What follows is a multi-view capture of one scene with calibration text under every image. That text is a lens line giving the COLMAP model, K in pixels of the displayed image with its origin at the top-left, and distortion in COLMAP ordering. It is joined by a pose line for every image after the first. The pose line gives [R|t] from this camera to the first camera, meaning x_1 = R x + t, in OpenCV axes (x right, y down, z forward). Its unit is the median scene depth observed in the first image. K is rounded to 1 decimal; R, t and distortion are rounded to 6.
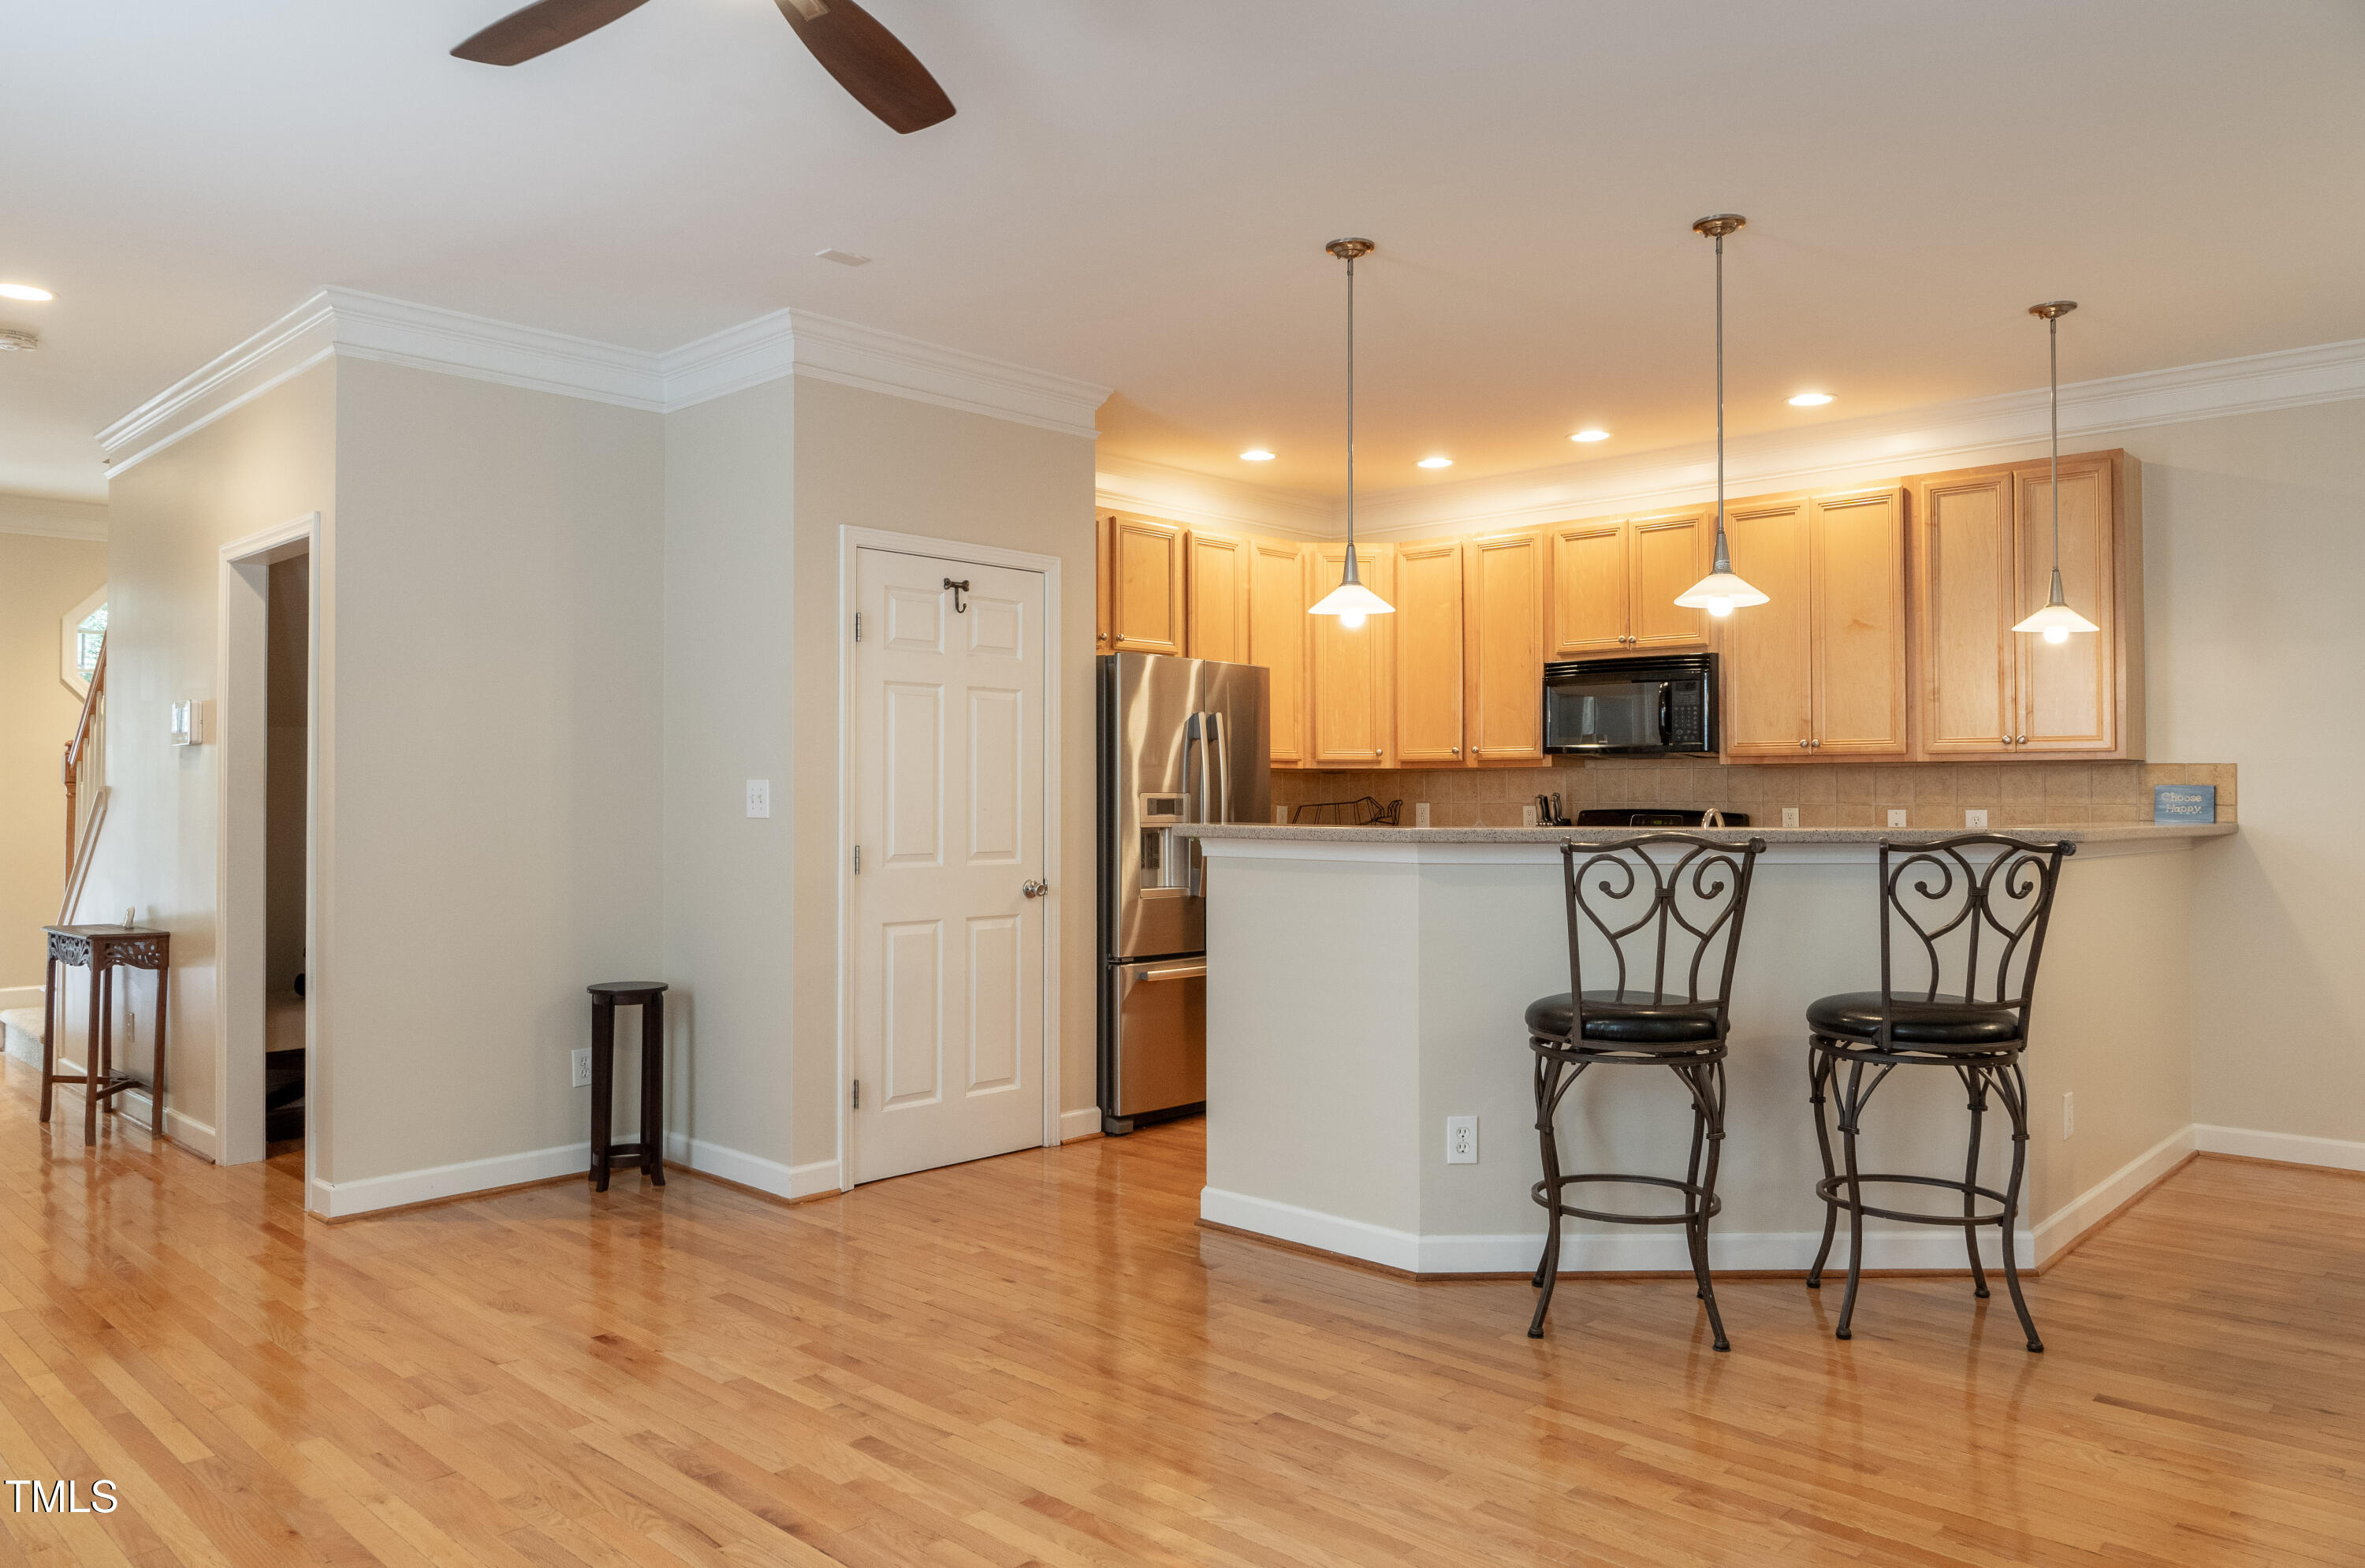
lens RADIAL K [[1592.5, 0, 1114.6], [0, 1592.5, 755.6], [0, 0, 1]] dist [-0.017878, 0.003400]
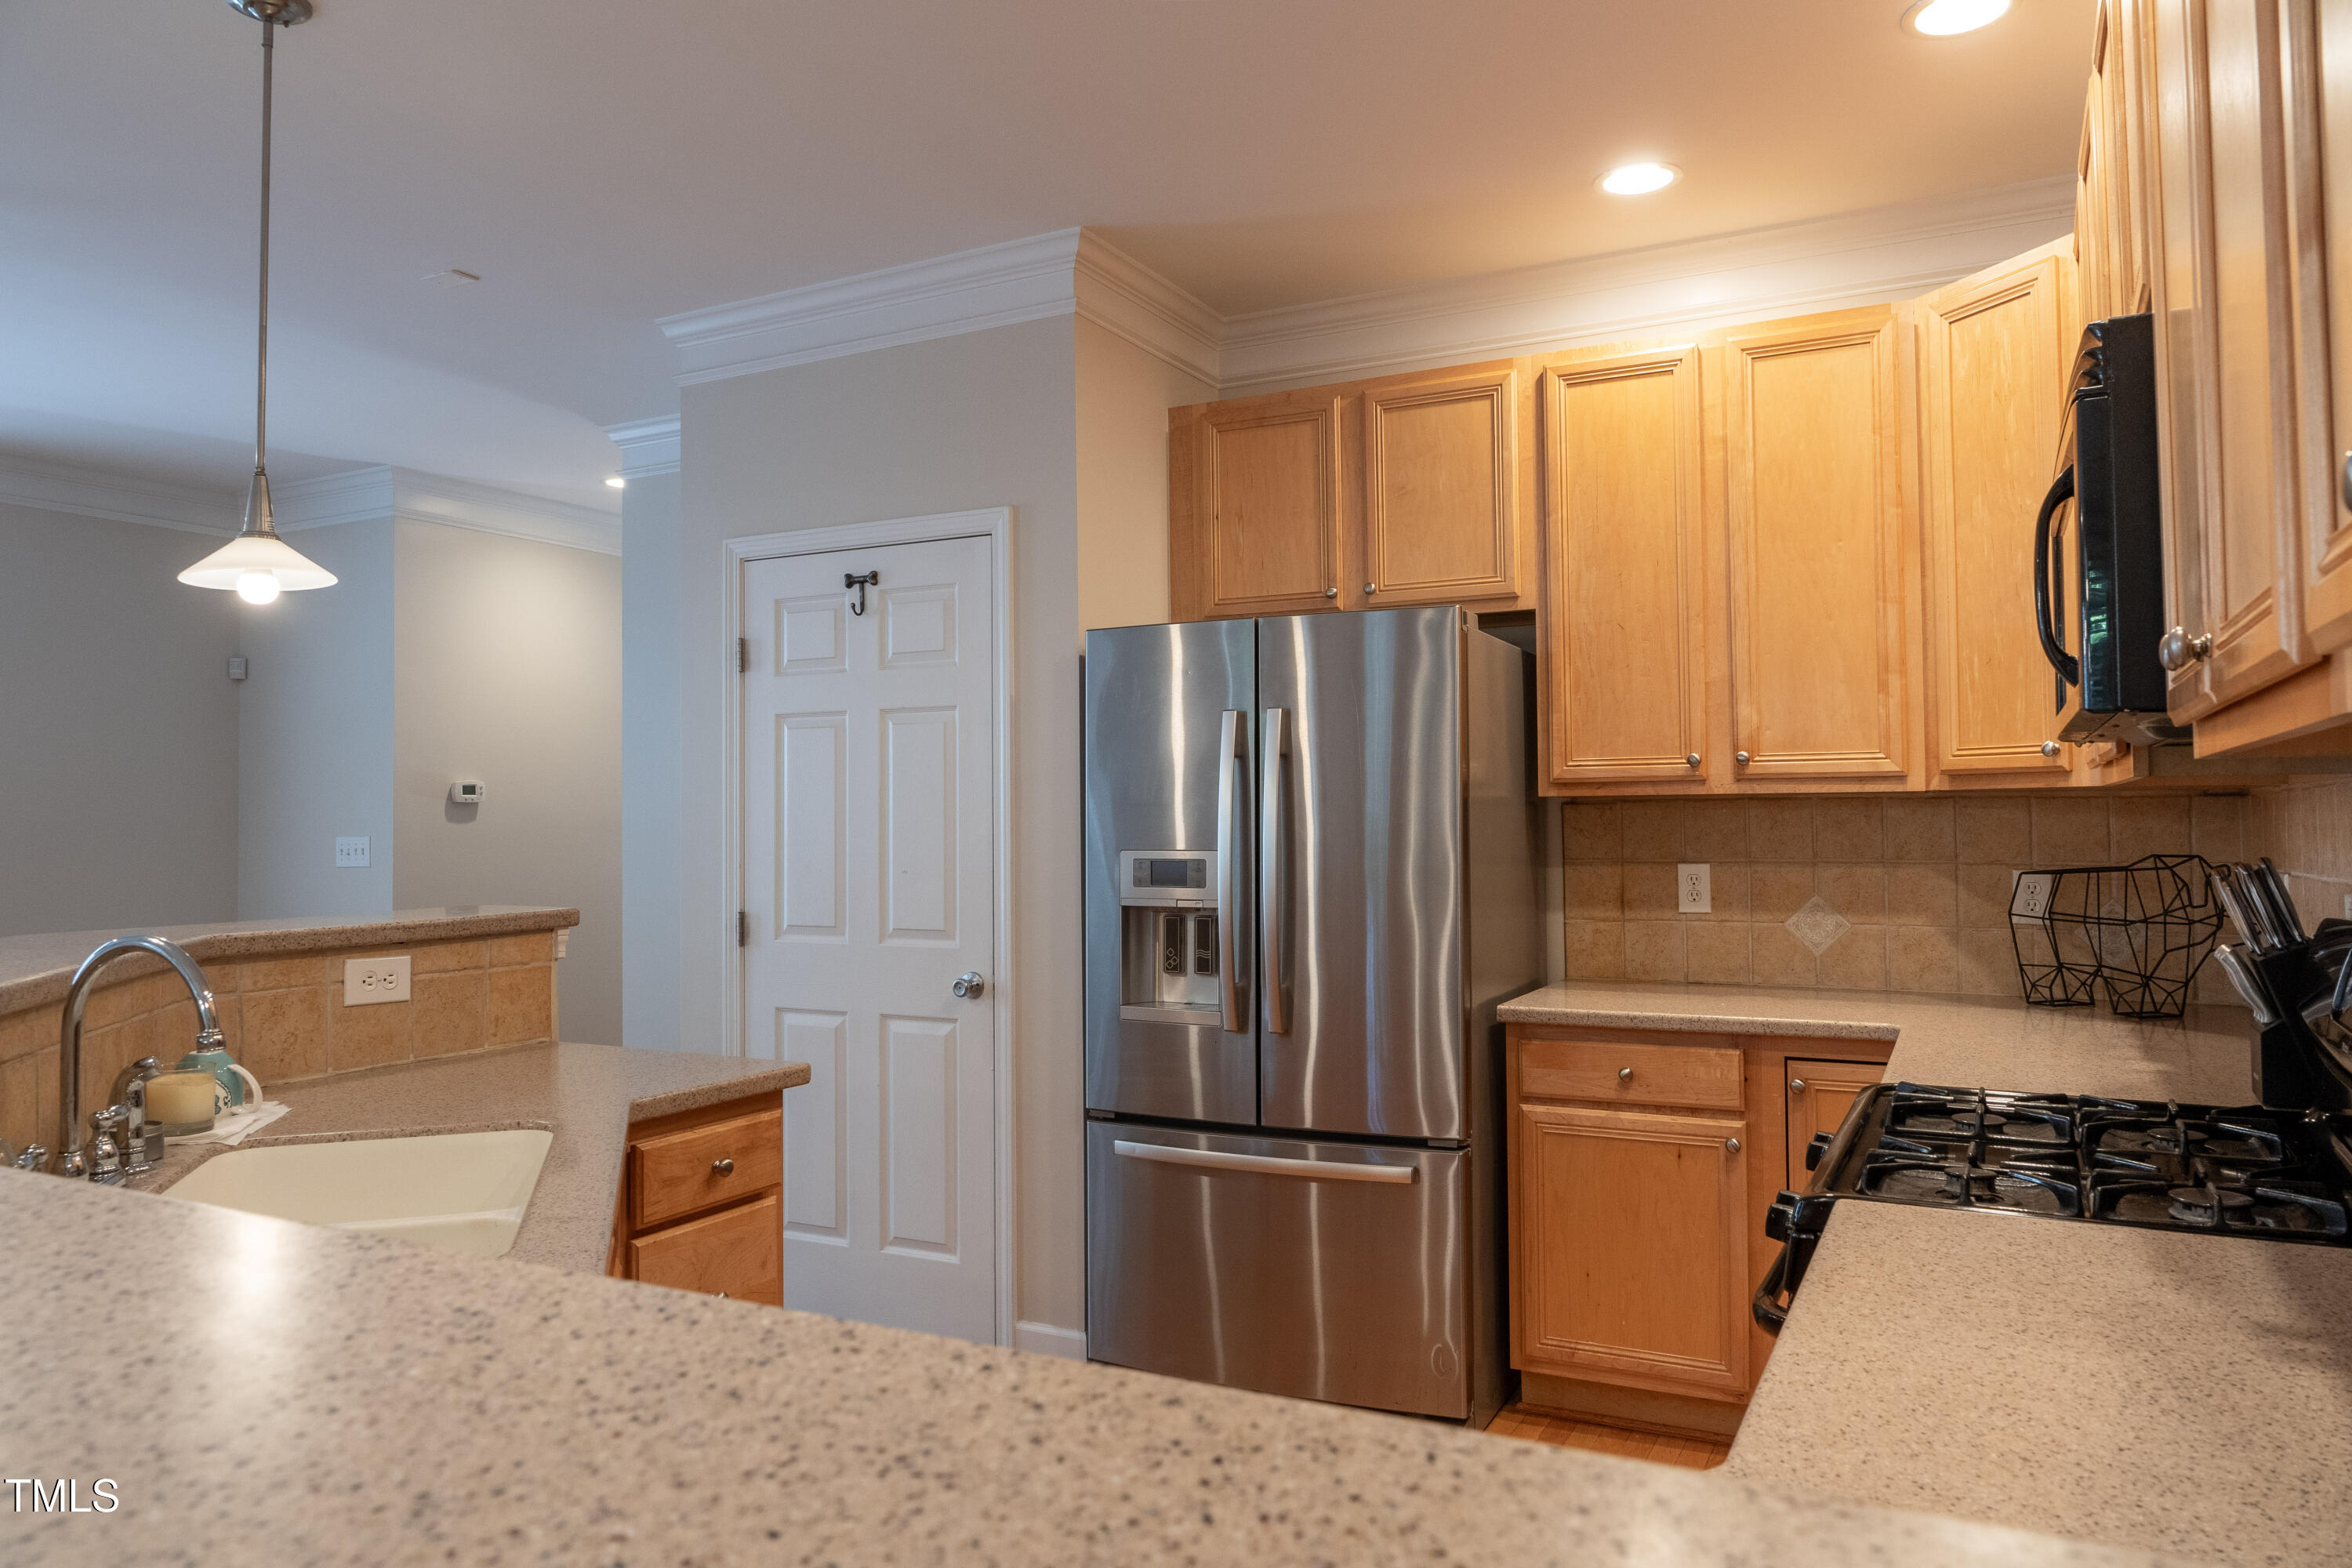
lens RADIAL K [[1583.8, 0, 1175.4], [0, 1583.8, 781.3], [0, 0, 1]] dist [-0.017878, 0.003400]
pose [[0.285151, -0.023940, -0.958184, 0.669129], [0.033831, 0.999316, -0.014900, 0.006782], [0.957885, -0.028168, 0.285766, 0.915016]]
